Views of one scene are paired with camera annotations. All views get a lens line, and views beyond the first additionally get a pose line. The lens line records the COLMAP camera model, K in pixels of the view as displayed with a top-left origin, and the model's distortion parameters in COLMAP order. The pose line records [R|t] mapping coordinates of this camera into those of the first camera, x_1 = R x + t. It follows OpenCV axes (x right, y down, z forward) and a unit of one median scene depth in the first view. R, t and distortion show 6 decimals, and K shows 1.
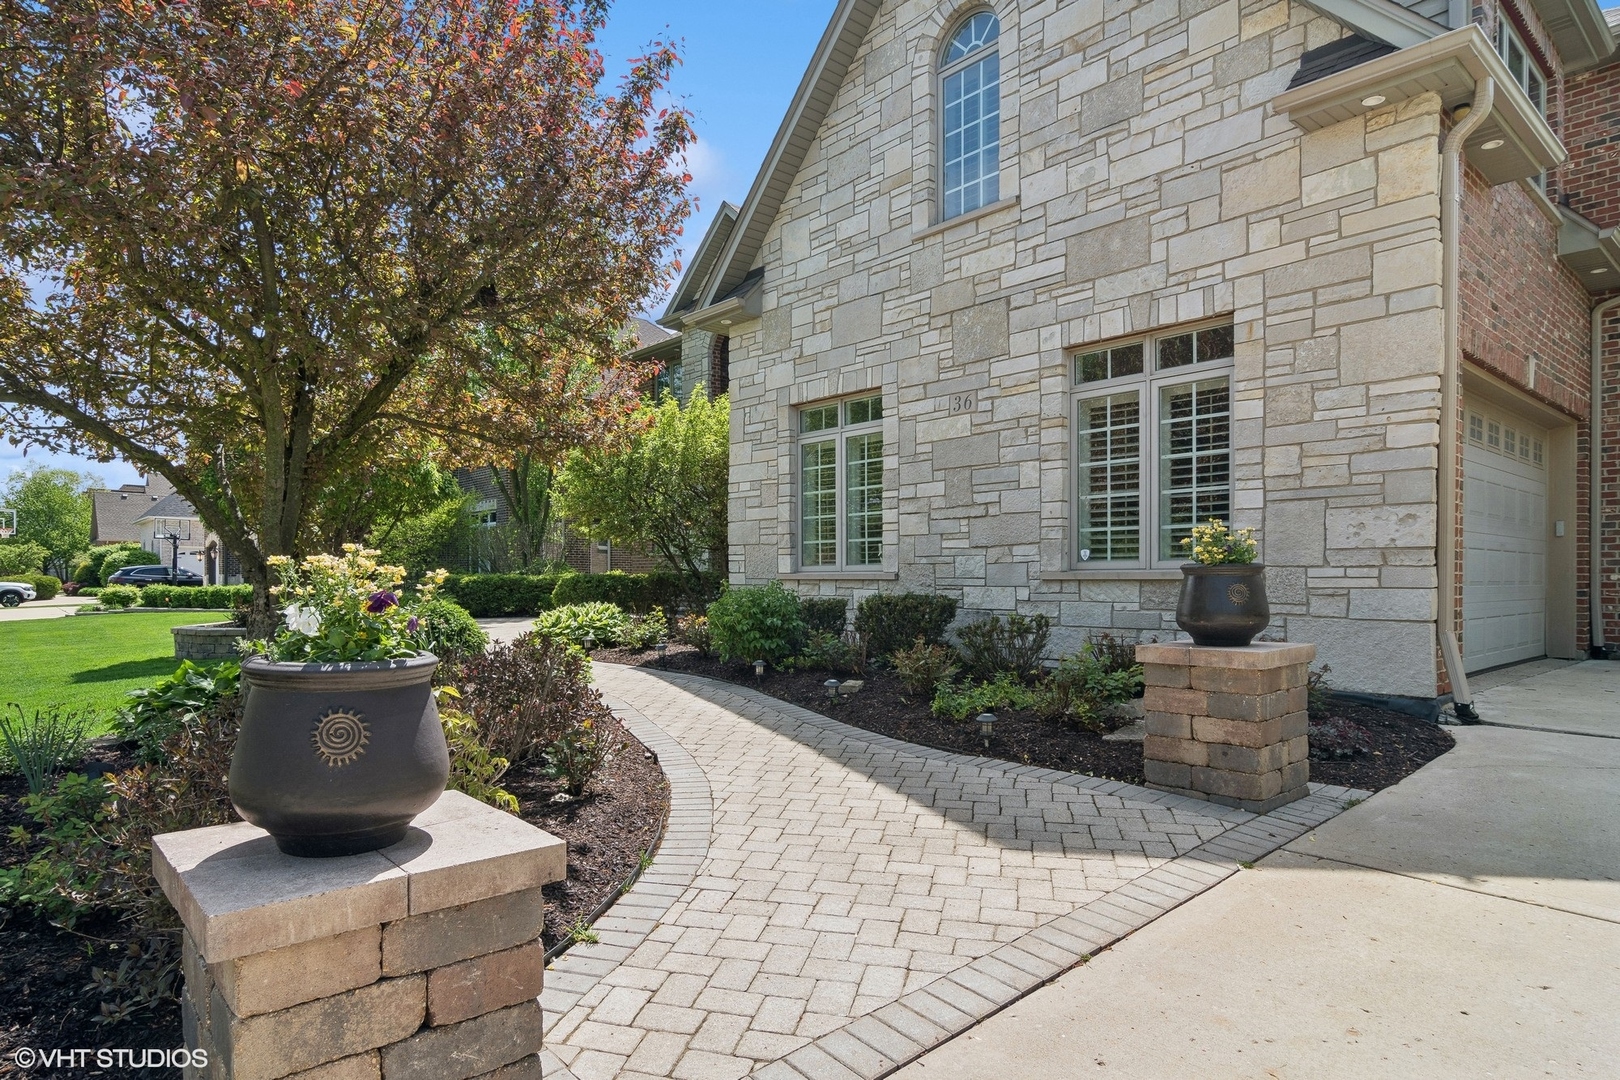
lens RADIAL K [[896.4, 0, 816.4], [0, 896.4, 579.9], [0, 0, 1]] dist [-0.001960, 0.002301]
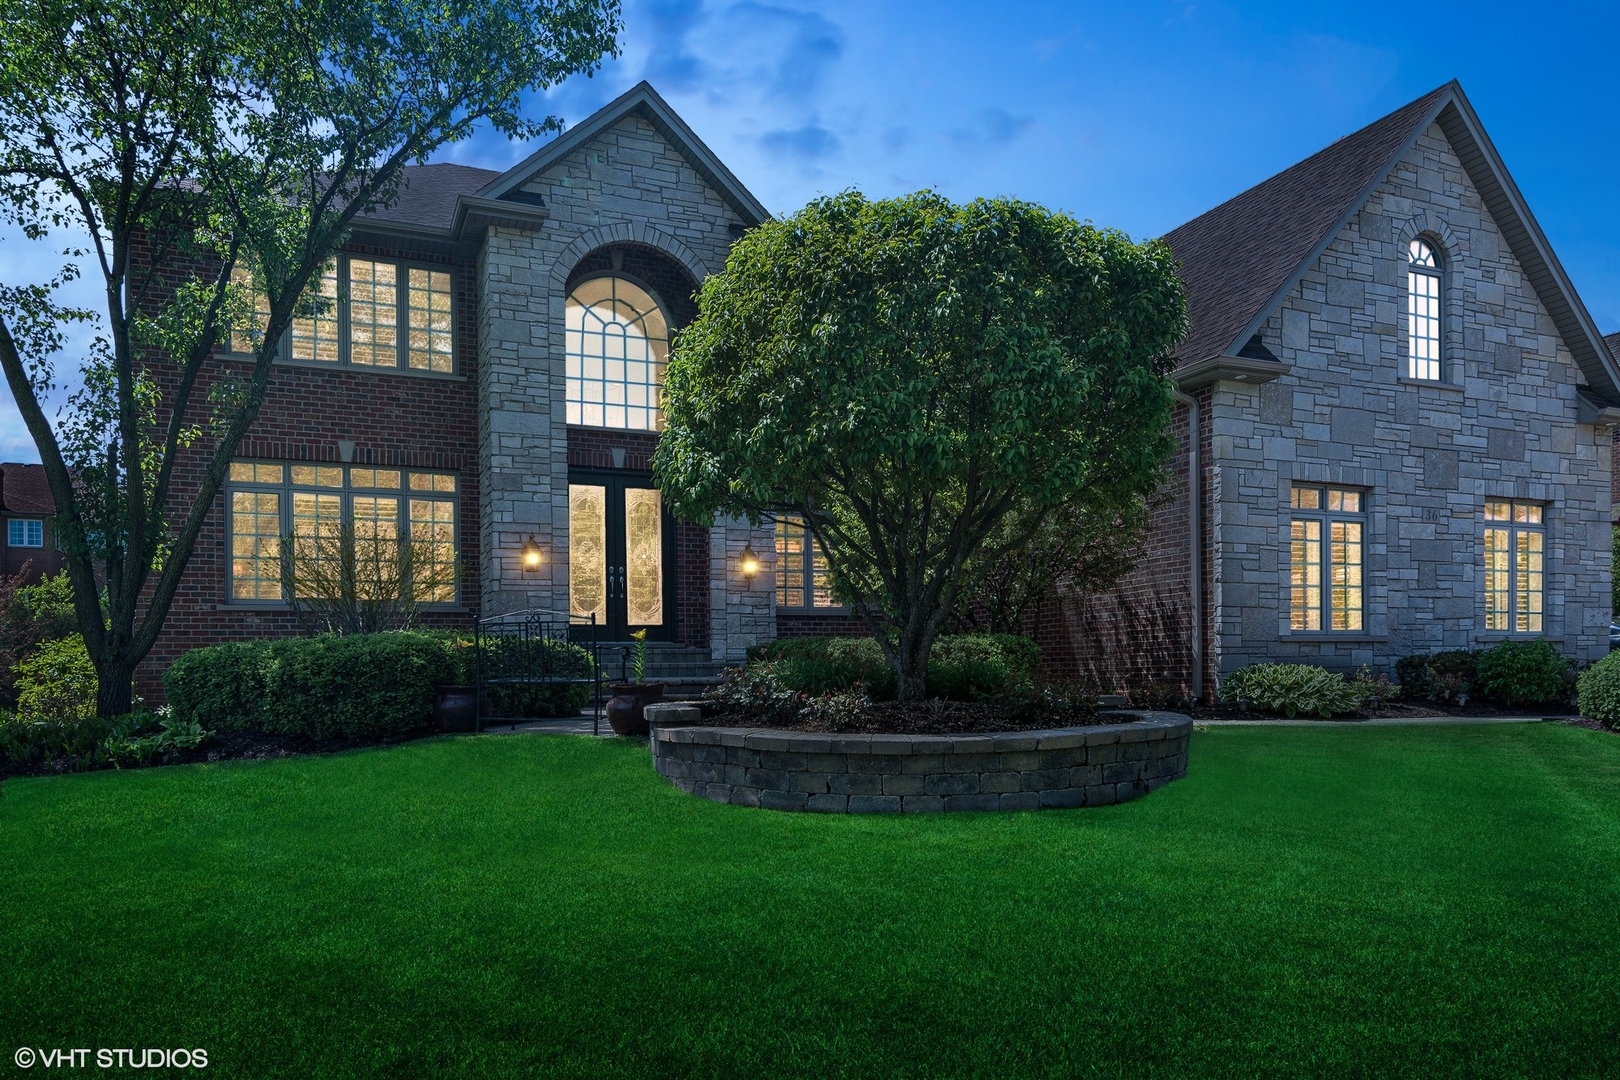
lens RADIAL K [[1039.4, 0, 798.3], [0, 1039.4, 660.3], [0, 0, 1]] dist [0.001324, 0.005801]
pose [[0.349361, -0.000504, 0.936988, -1.680708], [0.010770, 0.999936, -0.003477, 0.023301], [-0.936926, 0.011306, 0.349344, 1.342334]]
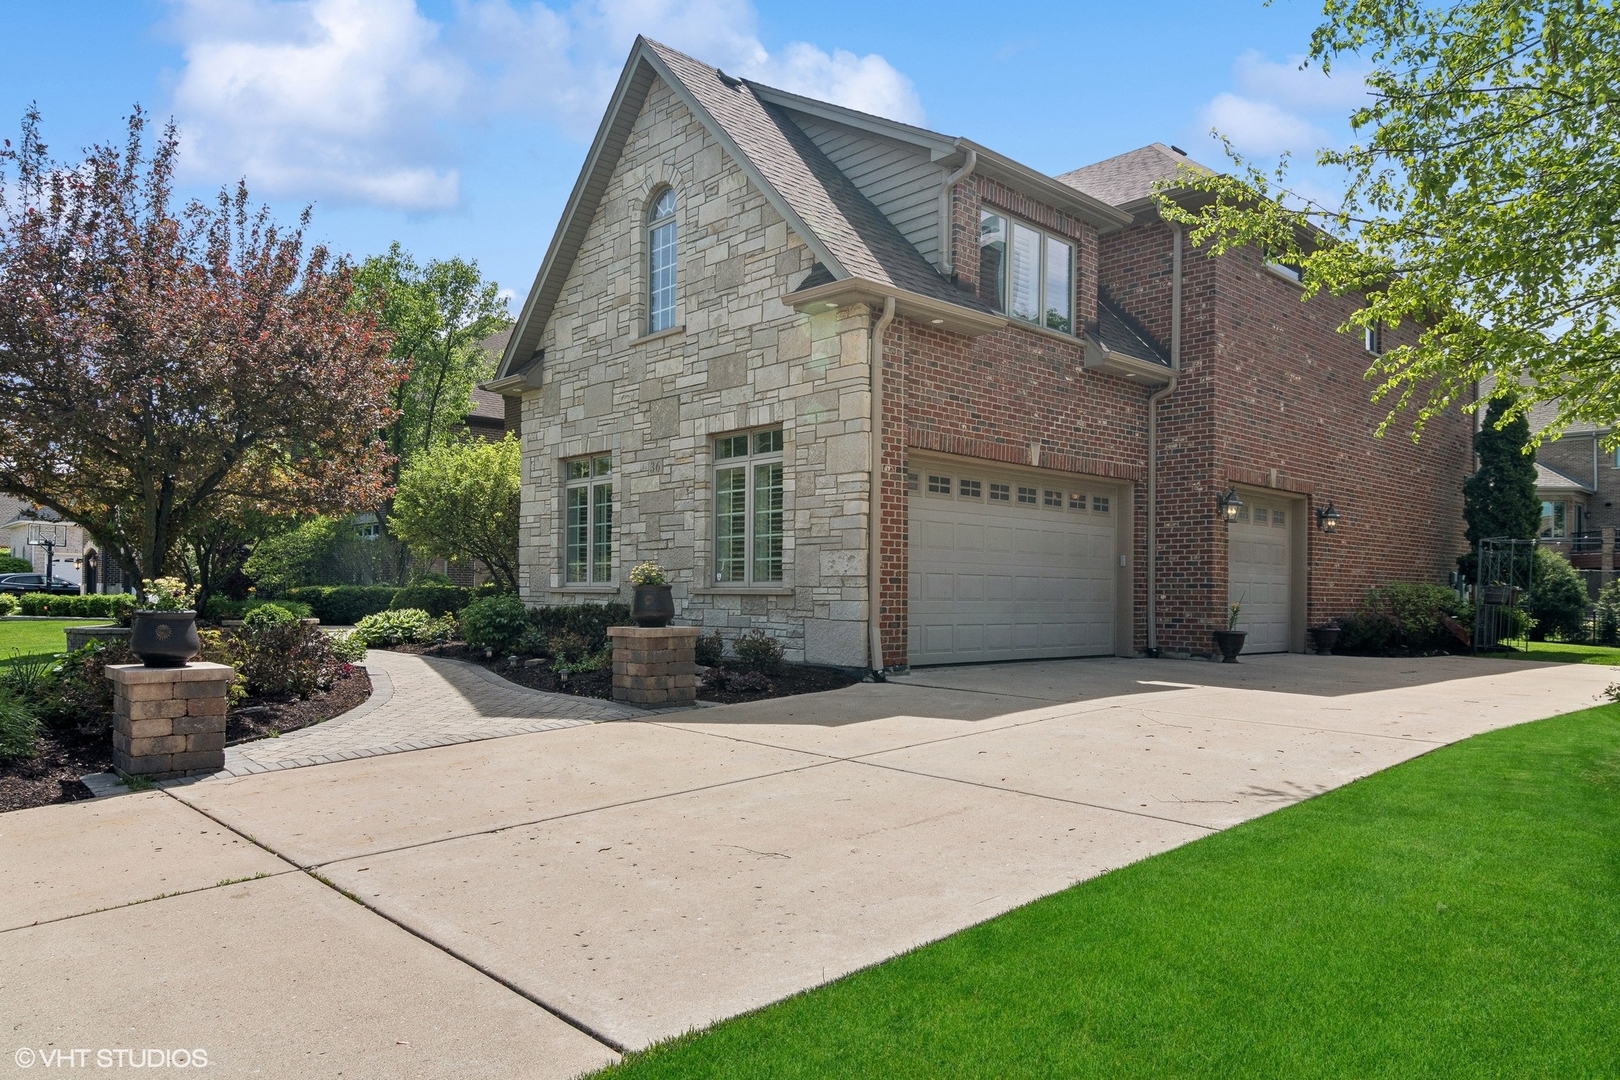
lens RADIAL K [[1039.4, 0, 823.4], [0, 1039.4, 583.5], [0, 0, 1]] dist [0.001324, 0.005801]
pose [[0.999639, 0.010541, 0.024711, 0.381739], [-0.010221, 0.999863, -0.013029, 0.002431], [-0.024845, 0.012772, 0.999610, -0.614746]]
